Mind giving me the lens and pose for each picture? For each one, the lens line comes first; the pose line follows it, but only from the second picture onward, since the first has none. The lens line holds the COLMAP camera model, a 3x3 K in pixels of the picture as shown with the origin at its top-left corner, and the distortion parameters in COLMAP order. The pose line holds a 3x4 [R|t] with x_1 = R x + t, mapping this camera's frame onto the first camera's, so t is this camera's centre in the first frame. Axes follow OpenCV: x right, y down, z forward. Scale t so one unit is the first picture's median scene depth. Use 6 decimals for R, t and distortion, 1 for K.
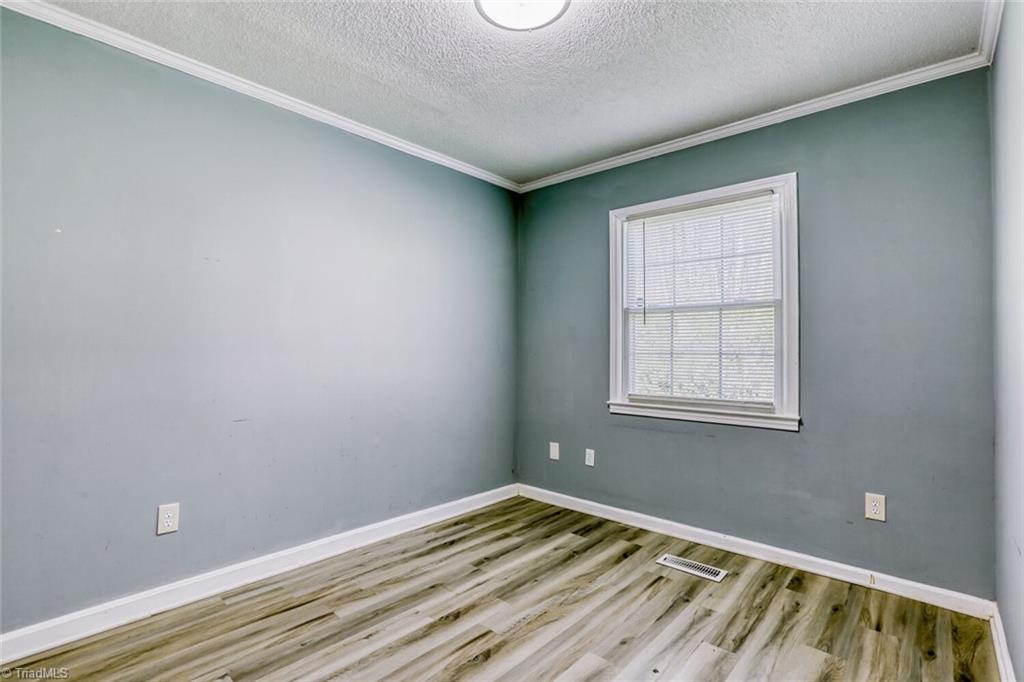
lens RADIAL K [[471.8, 0, 507.4], [0, 471.8, 343.9], [0, 0, 1]] dist [-0.040290, 0.019325]
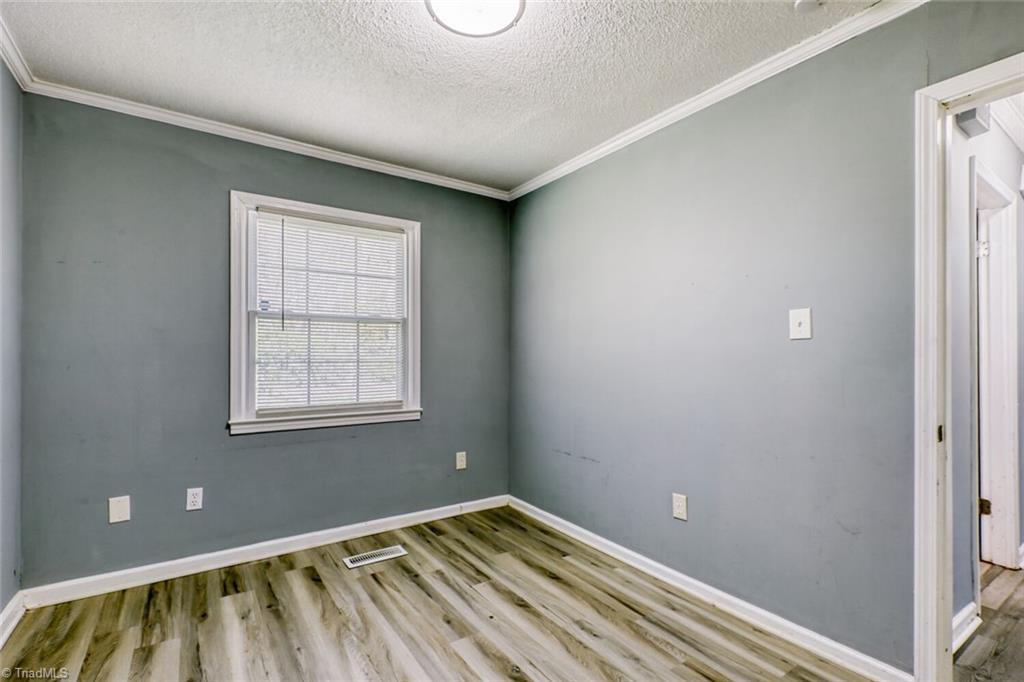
lens RADIAL K [[468.0, 0, 495.3], [0, 468.0, 353.3], [0, 0, 1]] dist [-0.002084, 0.007468]
pose [[0.253942, -0.001137, 0.967219, -0.574484], [-0.013943, 0.999891, 0.004836, -0.009585], [-0.967119, -0.014713, 0.253899, 0.432361]]
